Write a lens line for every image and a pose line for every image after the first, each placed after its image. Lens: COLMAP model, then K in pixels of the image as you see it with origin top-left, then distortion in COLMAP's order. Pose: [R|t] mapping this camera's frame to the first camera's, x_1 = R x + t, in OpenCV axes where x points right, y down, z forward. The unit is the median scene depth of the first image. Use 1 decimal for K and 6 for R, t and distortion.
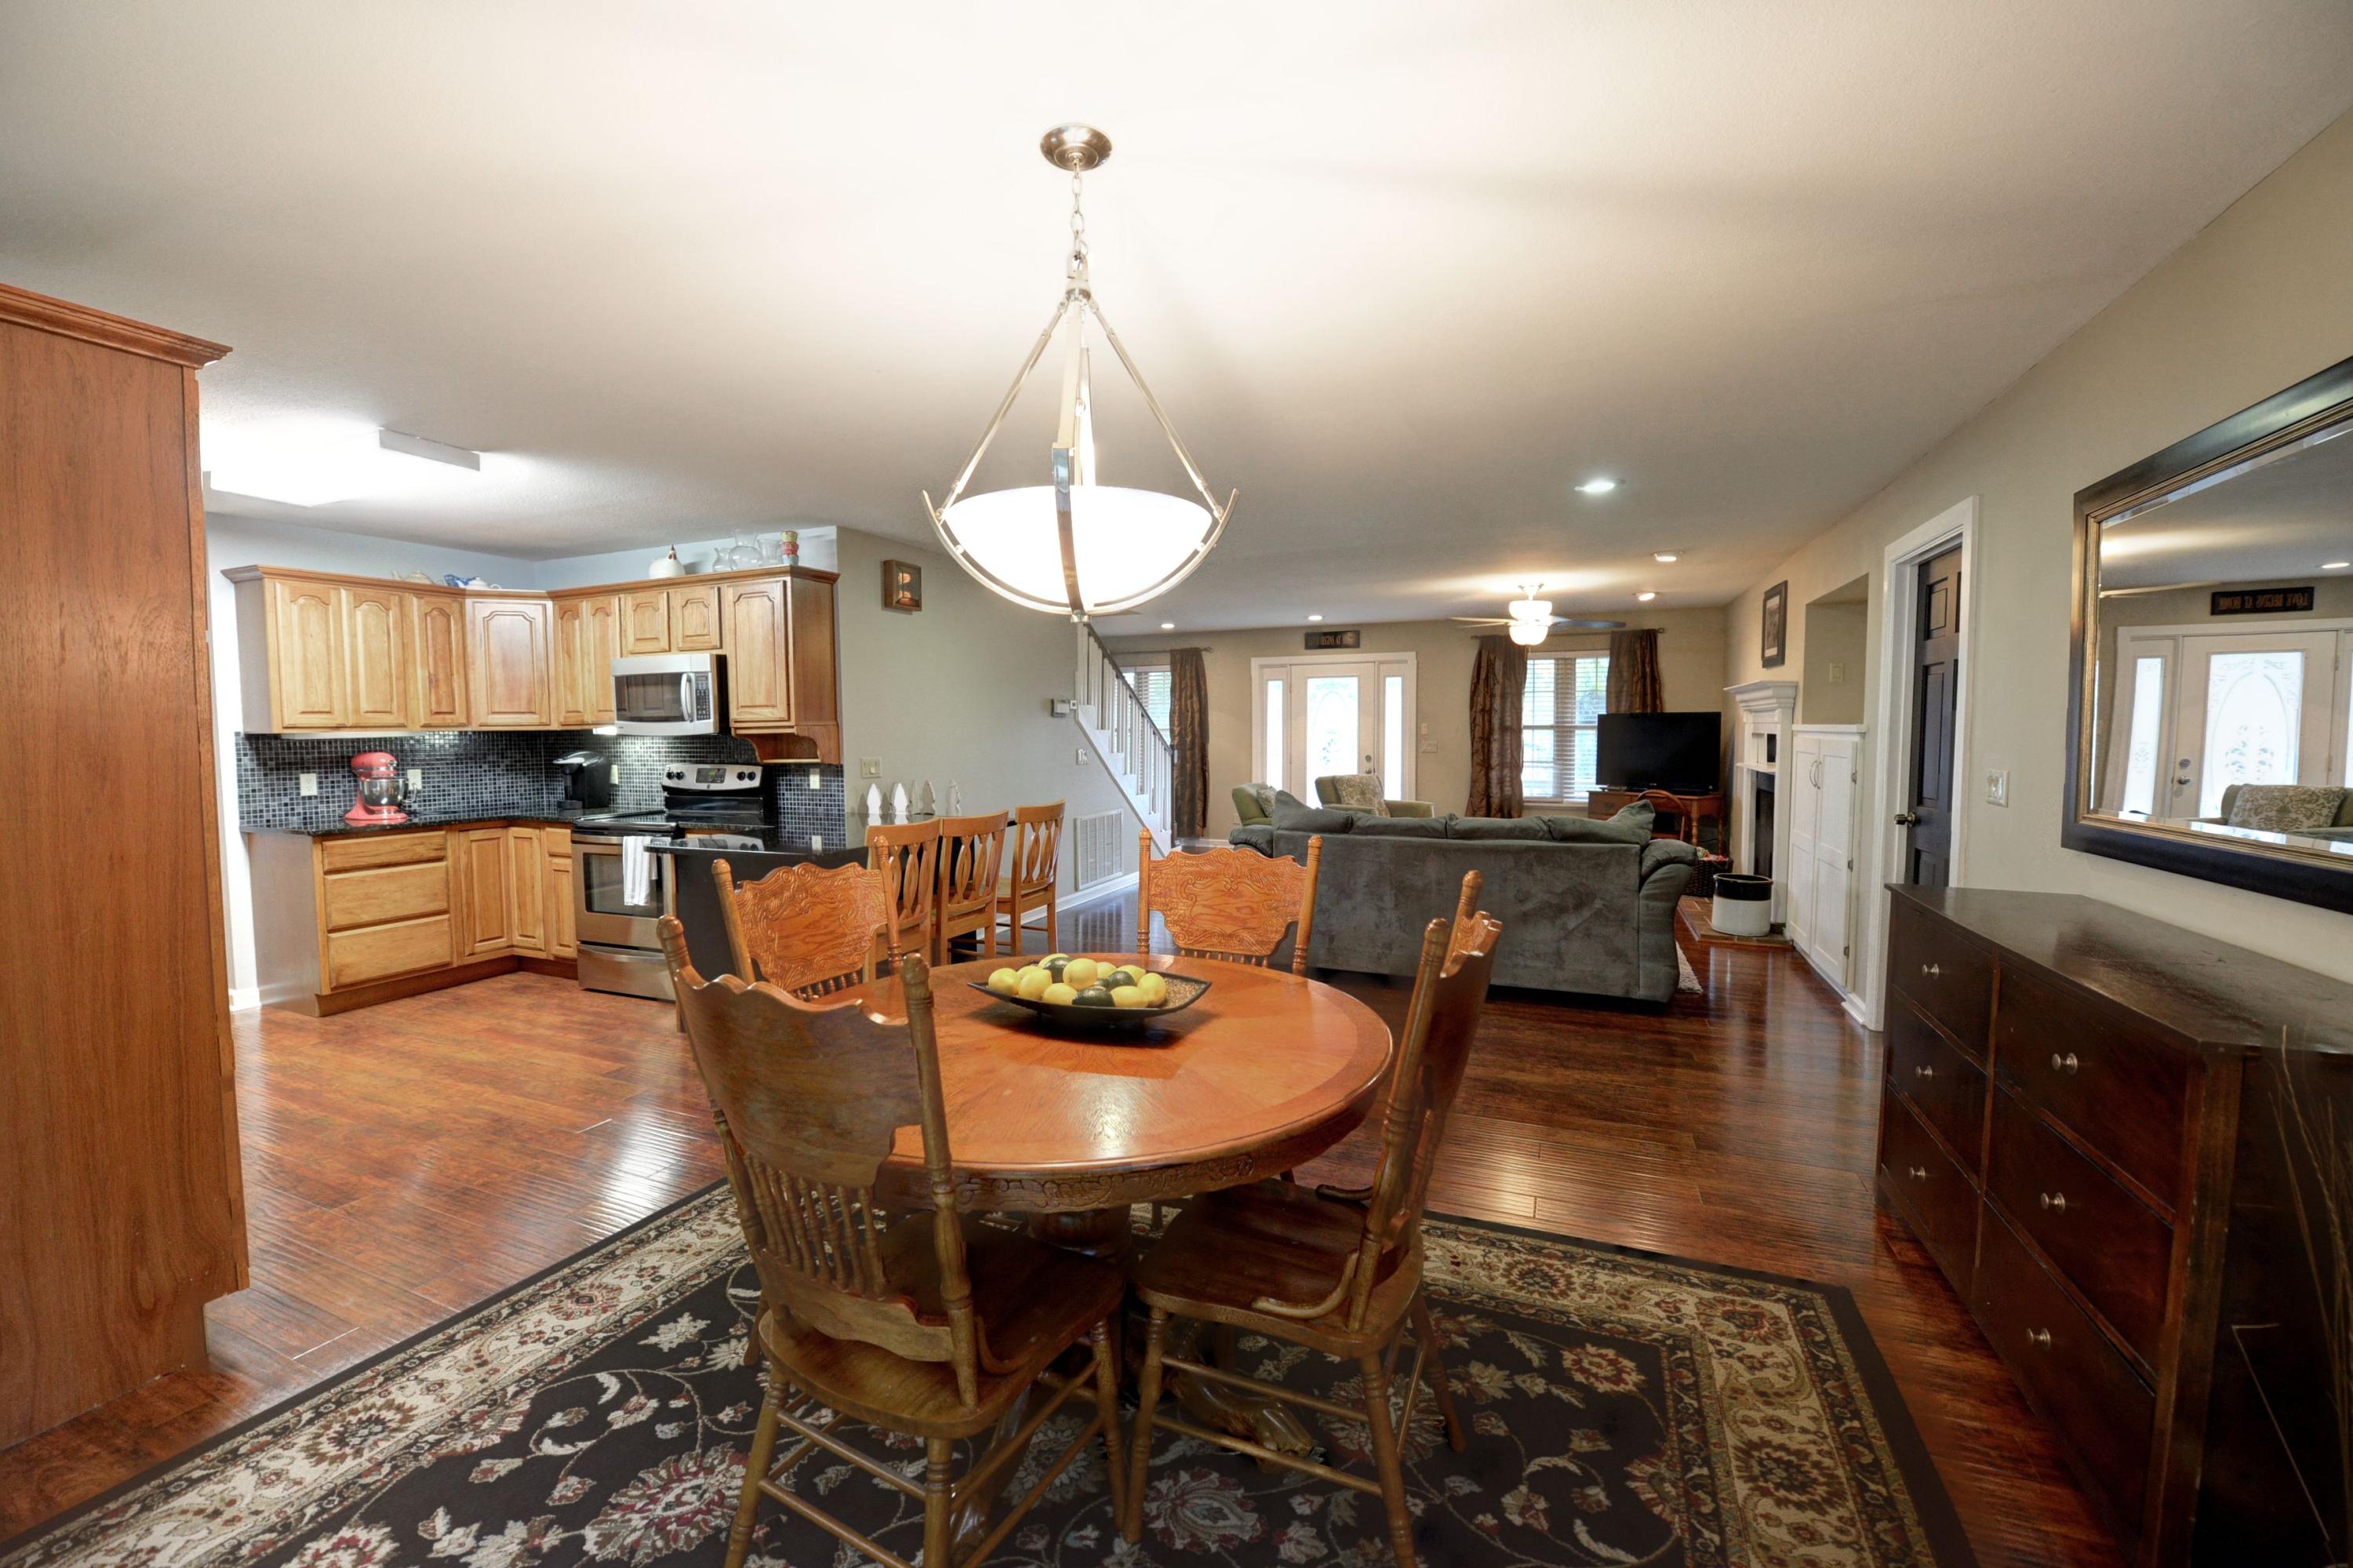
lens RADIAL K [[950.3, 0, 1164.5], [0, 950.3, 783.4], [0, 0, 1]] dist [-0.021718, -0.000068]
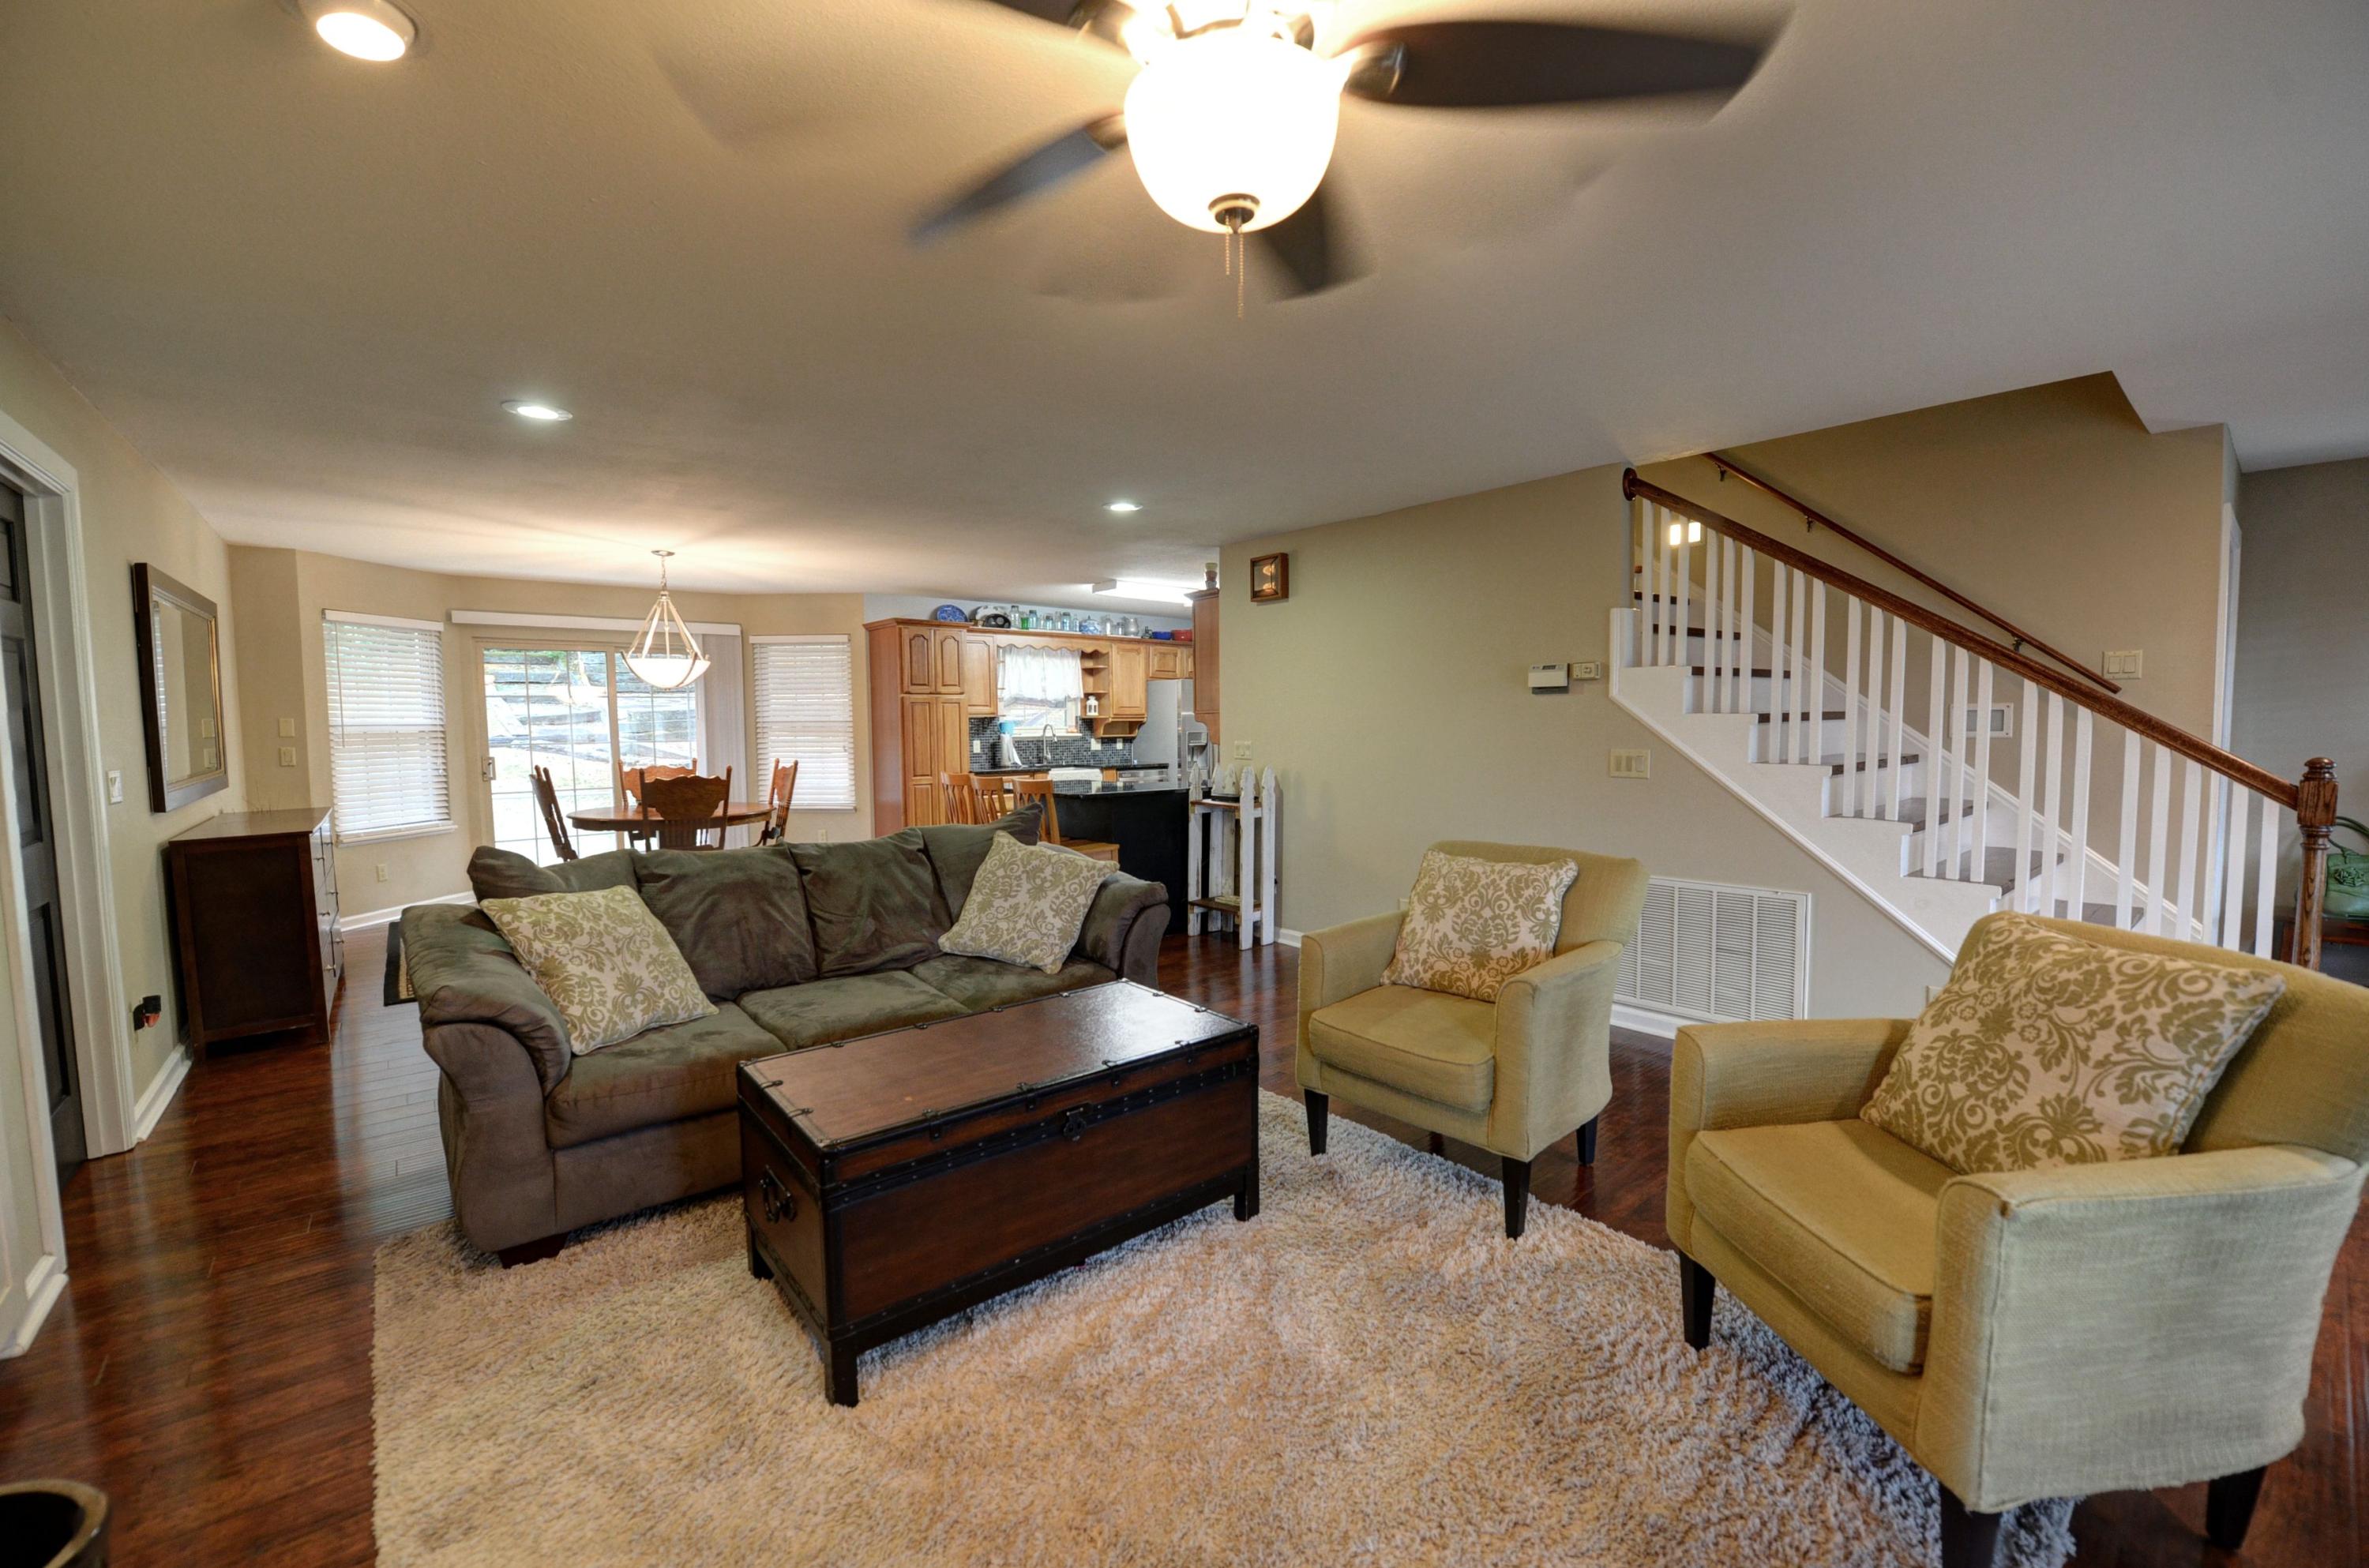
lens RADIAL K [[959.5, 0, 1227.9], [0, 959.5, 784.9], [0, 0, 1]] dist [-0.033127, -0.000039]
pose [[-0.431521, 0.069176, -0.899447, 0.773535], [-0.041248, 0.994500, 0.096276, -0.089350], [0.901159, 0.078645, -0.426294, 1.561066]]
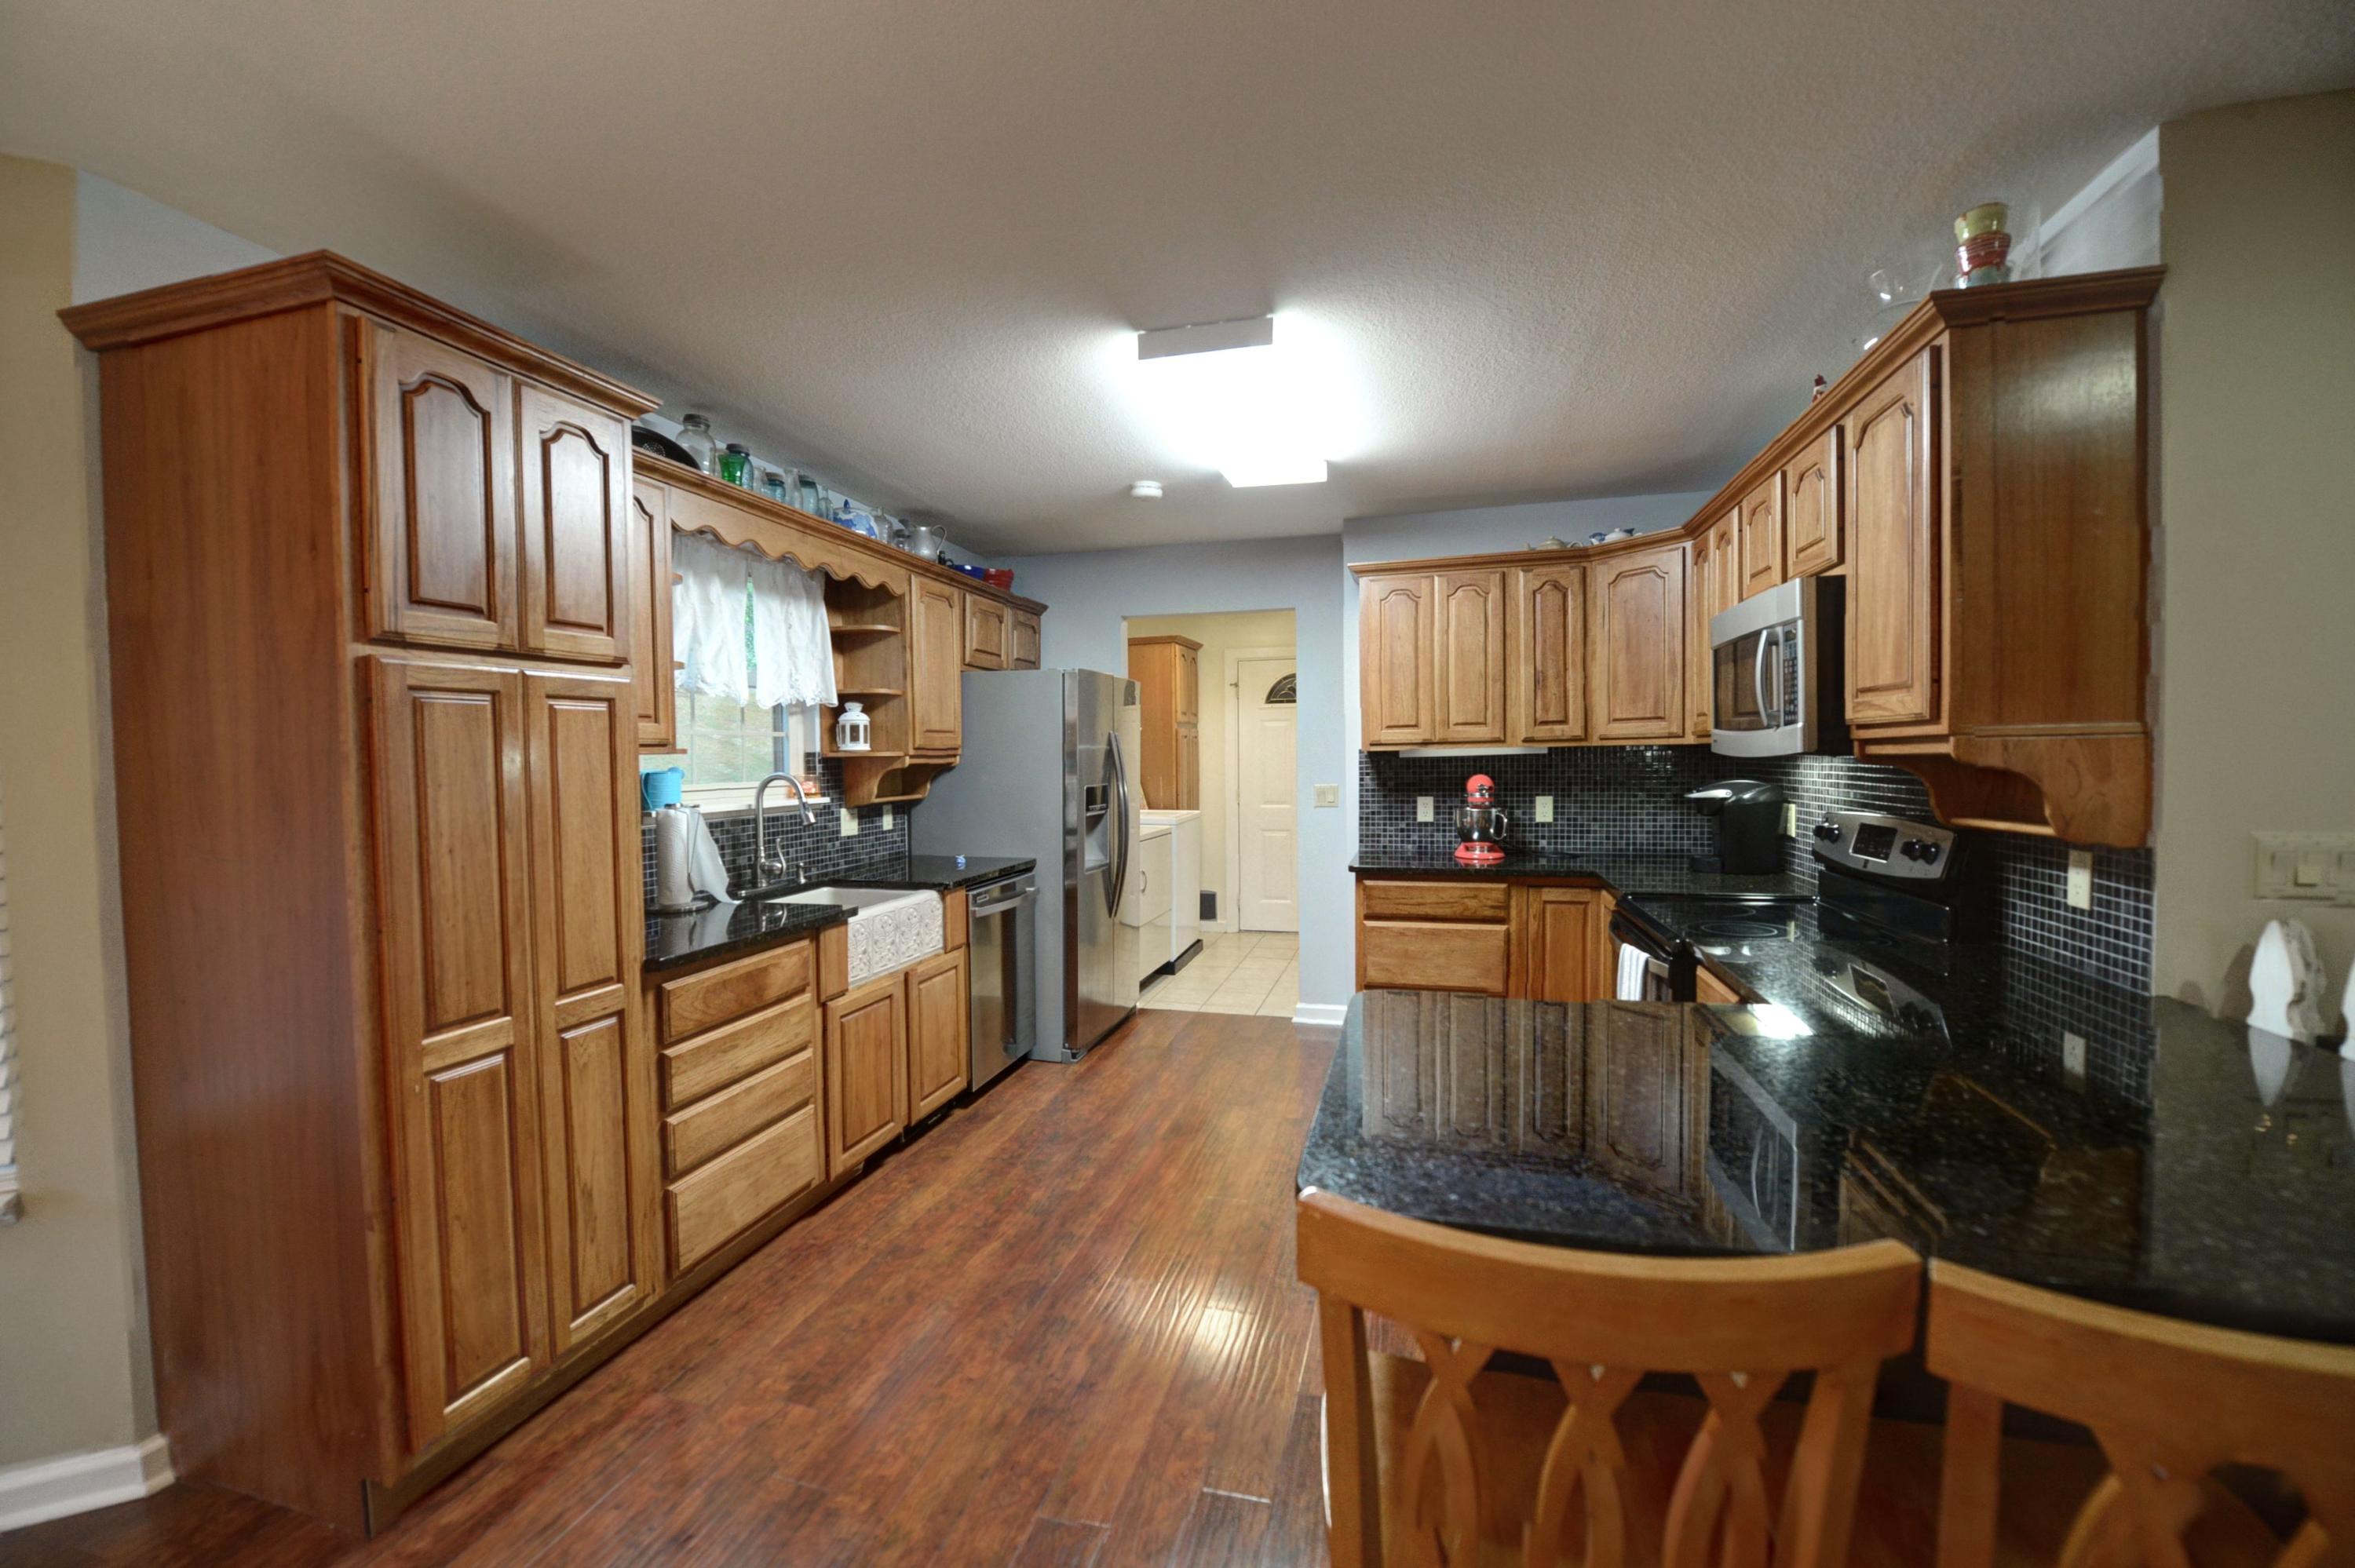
lens RADIAL K [[960.2, 0, 1165.5], [0, 960.2, 782.3], [0, 0, 1]] dist [-0.011016, 0.000092]
pose [[0.133665, 0.034758, -0.990417, -0.062442], [-0.042097, 0.998682, 0.029367, -0.039069], [0.990132, 0.037768, 0.134952, 0.624025]]
